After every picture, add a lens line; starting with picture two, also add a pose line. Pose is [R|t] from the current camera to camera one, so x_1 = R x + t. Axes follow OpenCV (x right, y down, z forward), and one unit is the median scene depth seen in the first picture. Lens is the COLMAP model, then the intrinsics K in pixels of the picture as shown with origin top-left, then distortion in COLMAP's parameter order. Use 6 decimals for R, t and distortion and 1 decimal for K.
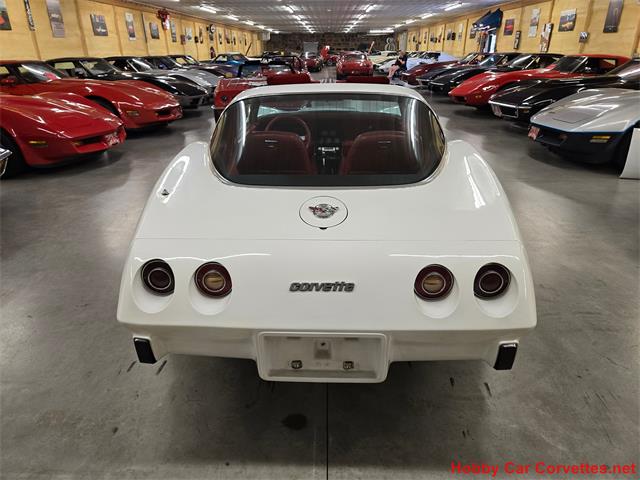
lens RADIAL K [[425.3, 0, 313.2], [0, 425.3, 222.9], [0, 0, 1]] dist [0.075095, -0.062587]
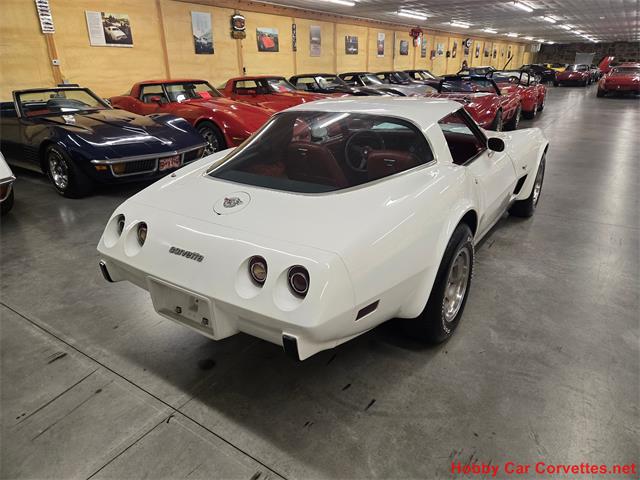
lens RADIAL K [[430.8, 0, 321.5], [0, 430.8, 221.5], [0, 0, 1]] dist [0.060295, -0.056195]
pose [[0.851140, 0.175515, -0.494727, 0.074730], [-0.191779, 0.981270, 0.018184, -0.003873], [0.488653, 0.079401, 0.868858, 0.001862]]
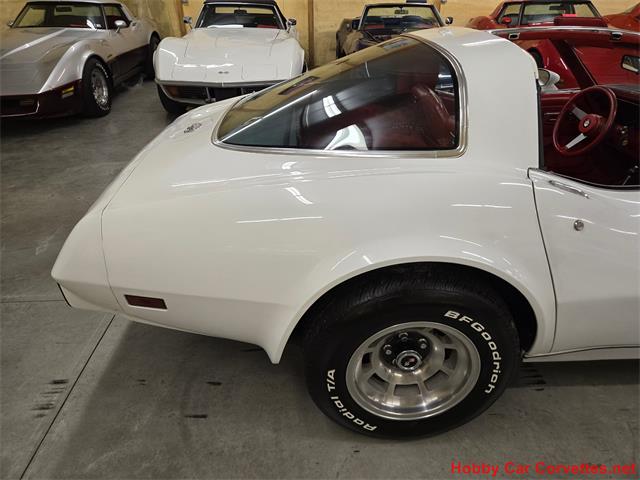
lens RADIAL K [[443.7, 0, 317.3], [0, 443.7, 214.4], [0, 0, 1]] dist [0.019964, -0.001381]
pose [[0.081824, 0.457342, -0.885518, 0.100575], [-0.368261, 0.839493, 0.399544, -0.036126], [0.926115, 0.293409, 0.237112, 0.091370]]
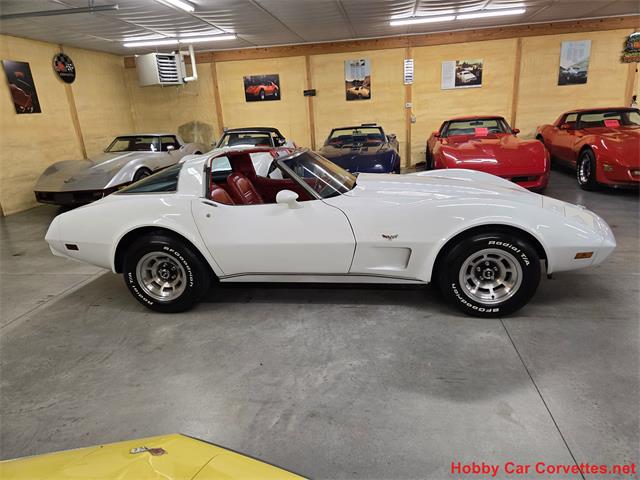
lens RADIAL K [[425.3, 0, 313.2], [0, 425.3, 222.9], [0, 0, 1]] dist [0.075095, -0.062587]
pose [[-0.107790, 0.262334, -0.958938, 0.209316], [-0.317176, 0.905079, 0.283252, -0.082649], [0.942221, 0.334684, -0.014352, 0.185593]]
